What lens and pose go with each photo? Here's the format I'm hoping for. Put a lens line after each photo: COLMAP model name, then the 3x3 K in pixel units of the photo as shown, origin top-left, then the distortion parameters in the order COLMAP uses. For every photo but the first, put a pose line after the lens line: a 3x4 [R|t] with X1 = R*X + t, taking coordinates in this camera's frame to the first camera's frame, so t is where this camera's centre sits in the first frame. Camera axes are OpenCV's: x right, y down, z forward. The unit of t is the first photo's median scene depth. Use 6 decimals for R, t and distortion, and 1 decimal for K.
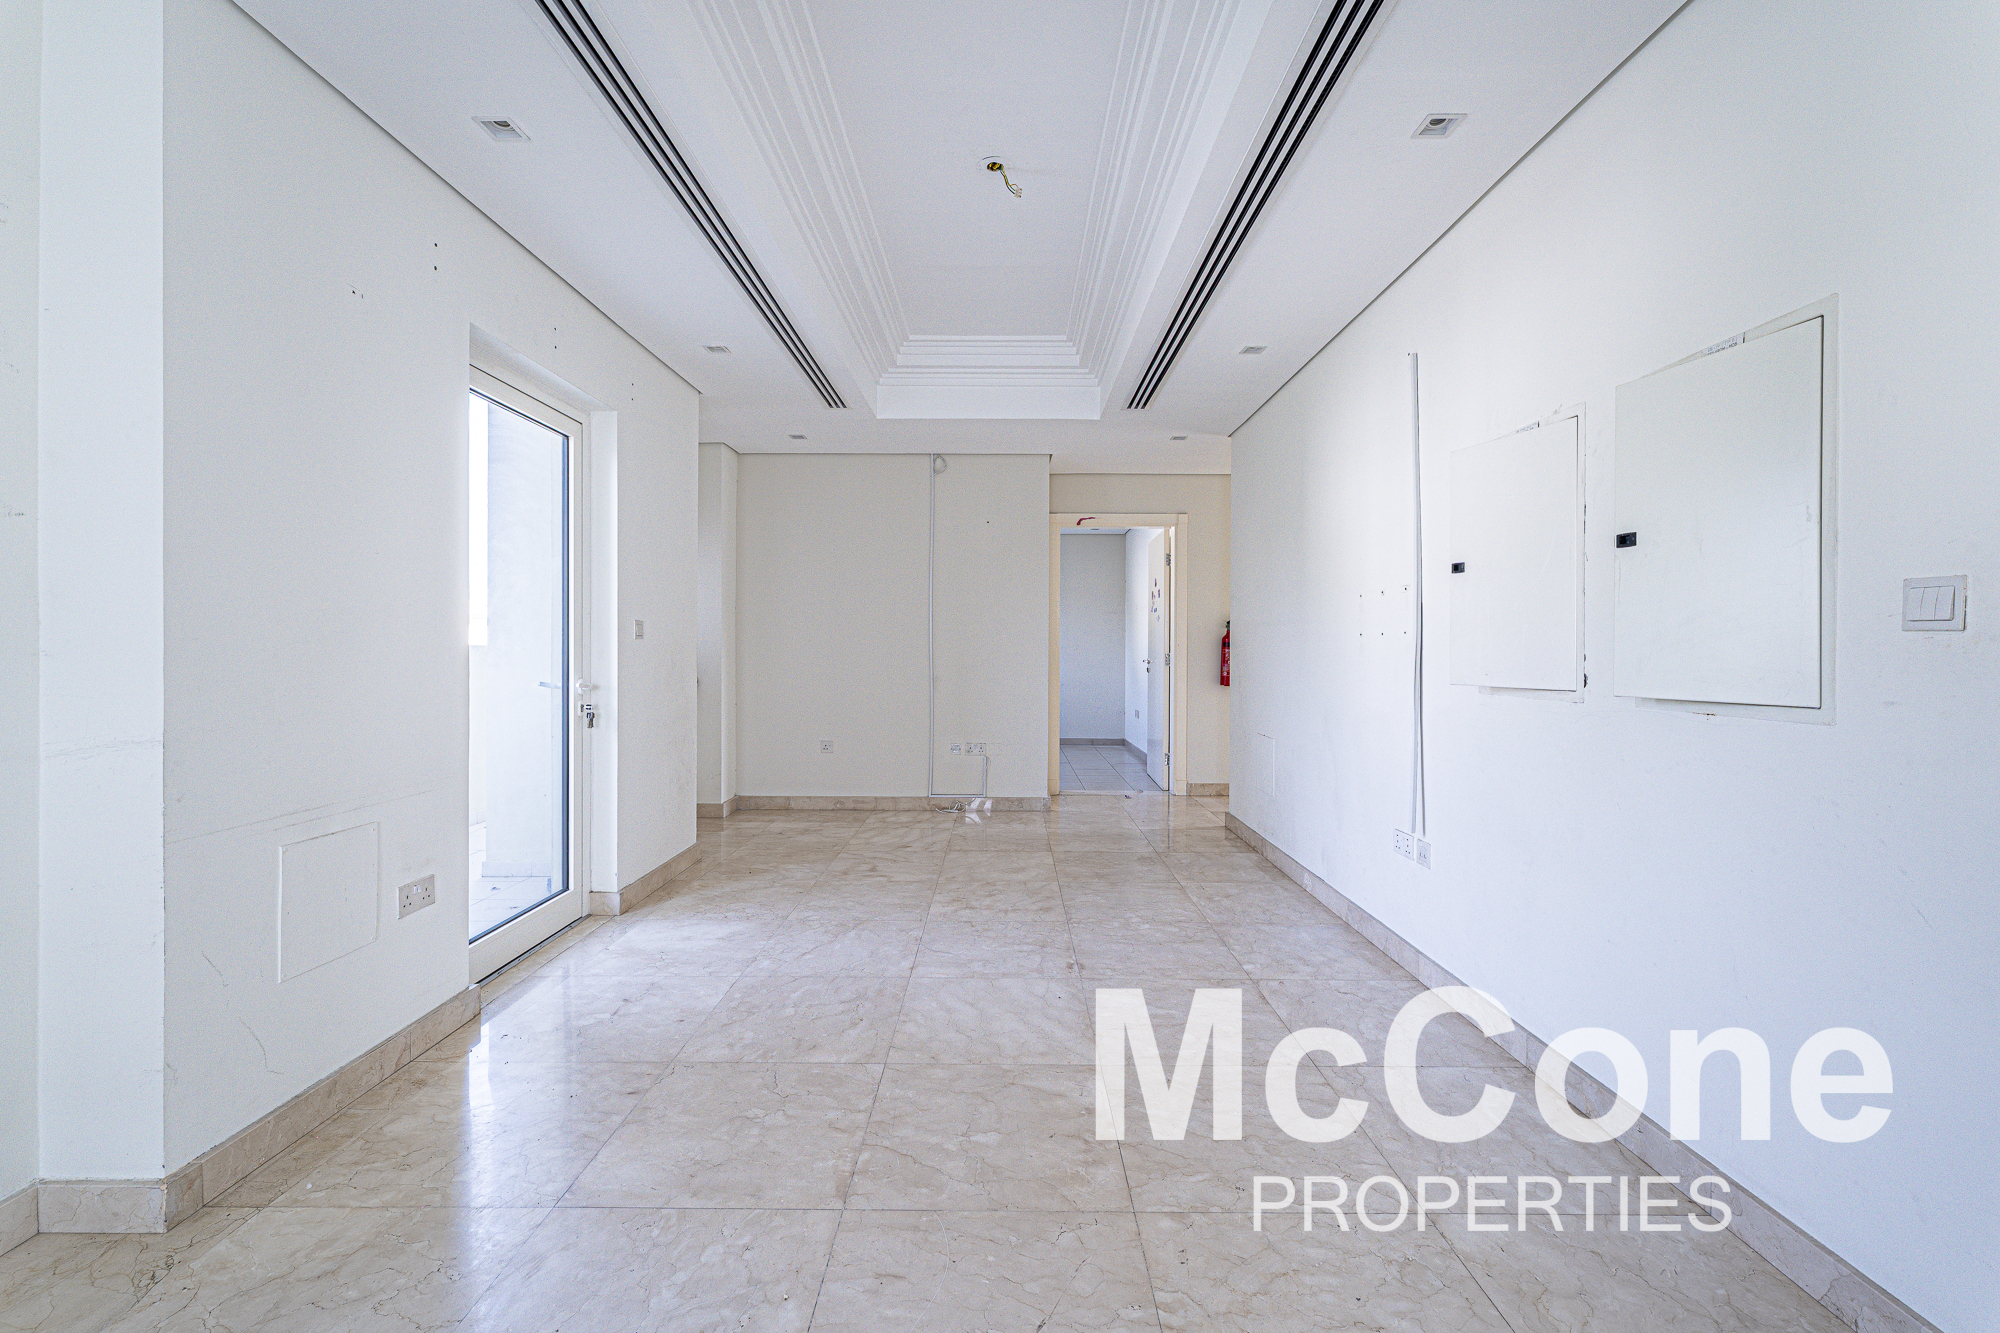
lens RADIAL K [[826.3, 0, 1001.7], [0, 826.3, 655.2], [0, 0, 1]] dist [-0.000298, -0.001164]
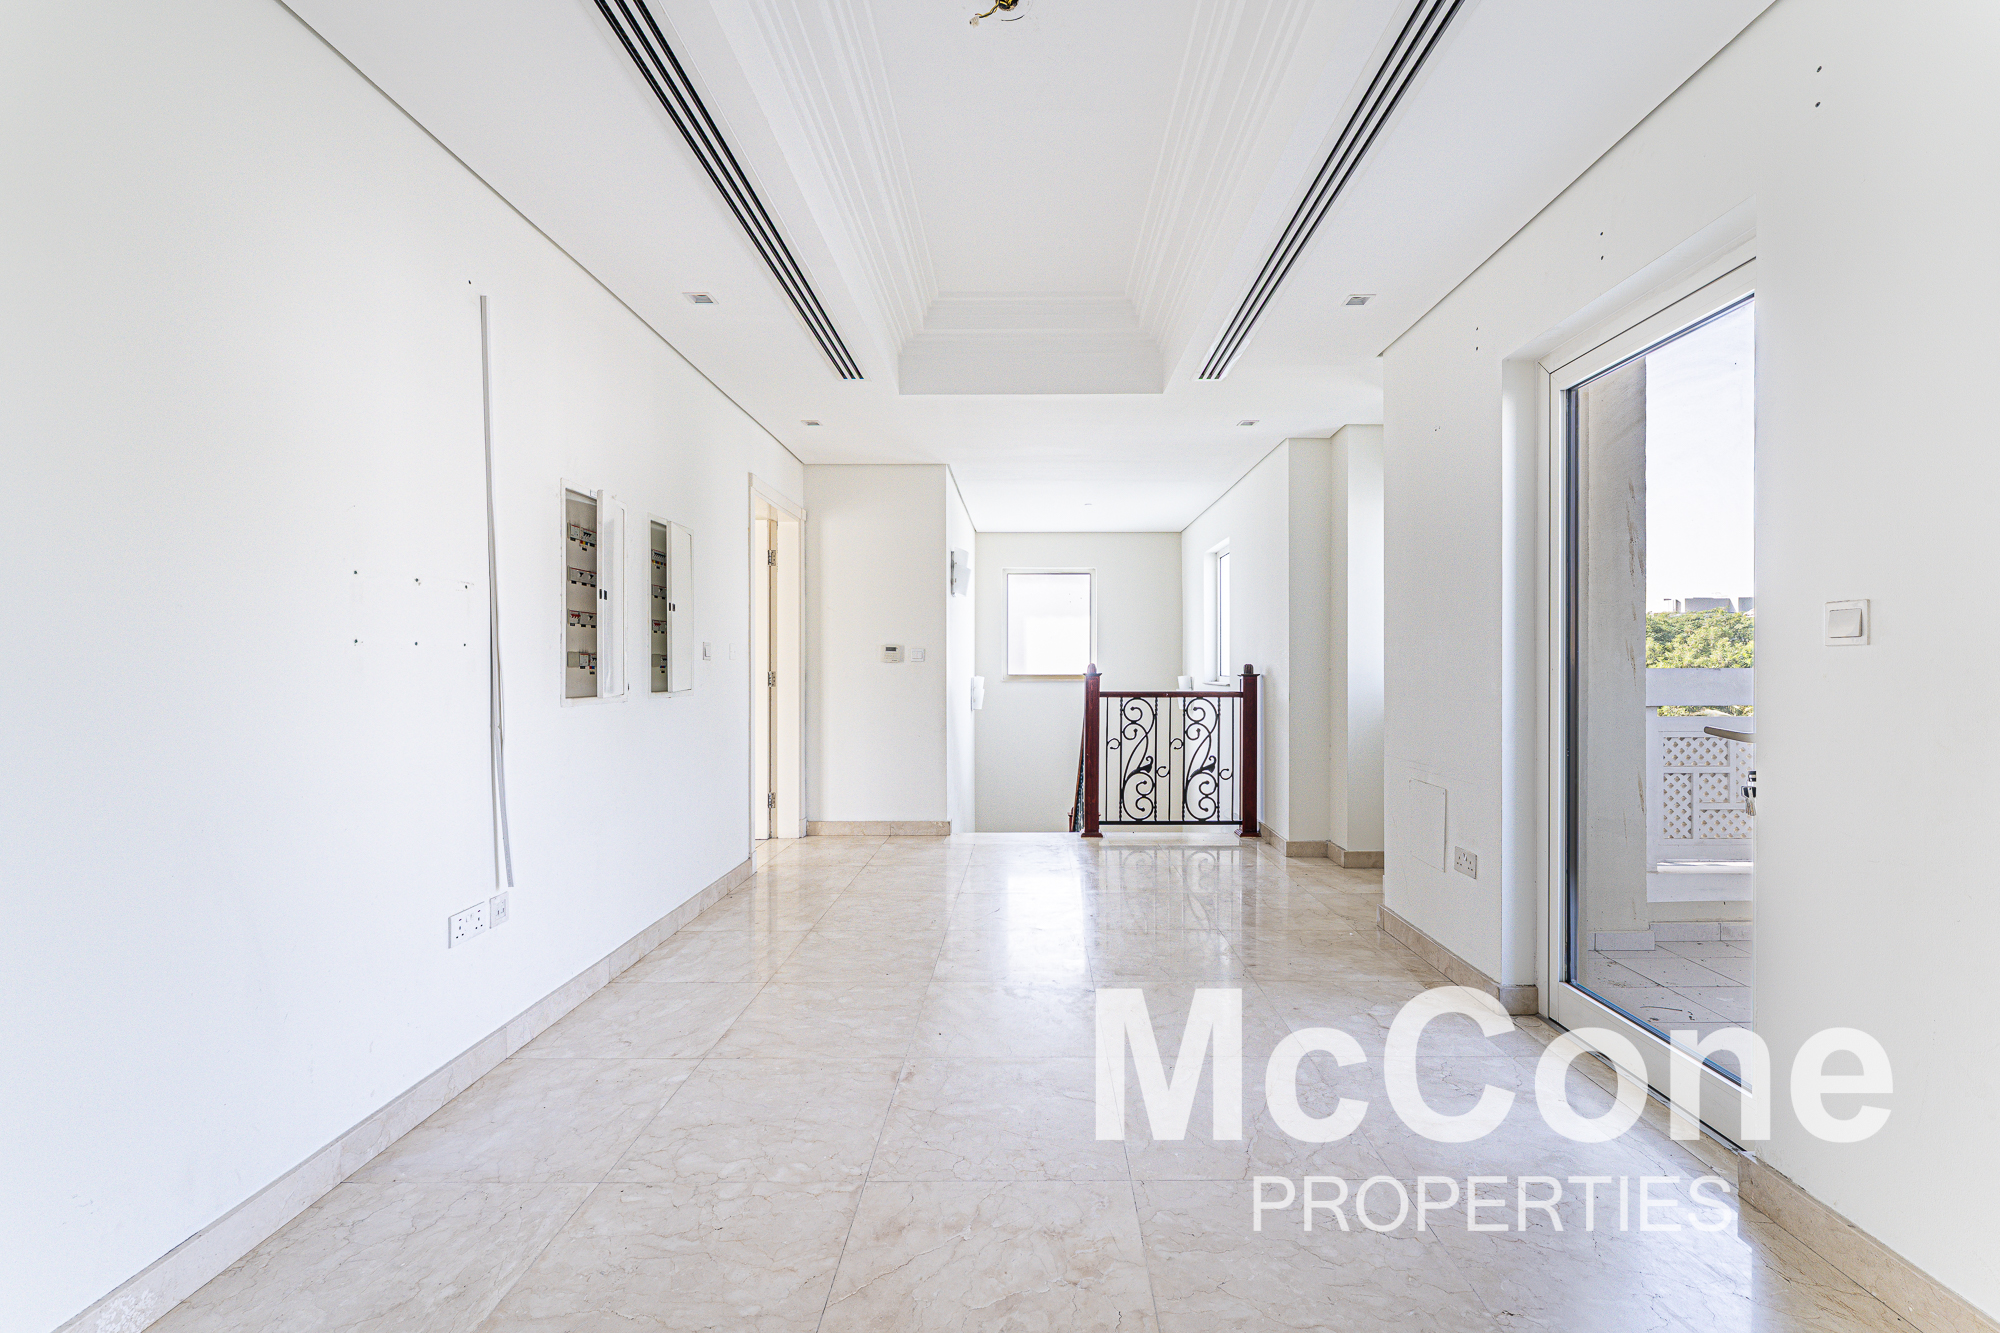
lens RADIAL K [[826.3, 0, 1003.6], [0, 826.3, 664.1], [0, 0, 1]] dist [-0.000298, -0.001164]
pose [[-0.999477, -0.002227, 0.032250, -0.027227], [-0.001927, 0.999955, 0.009329, -0.017371], [-0.032269, 0.009262, -0.999436, 1.610124]]
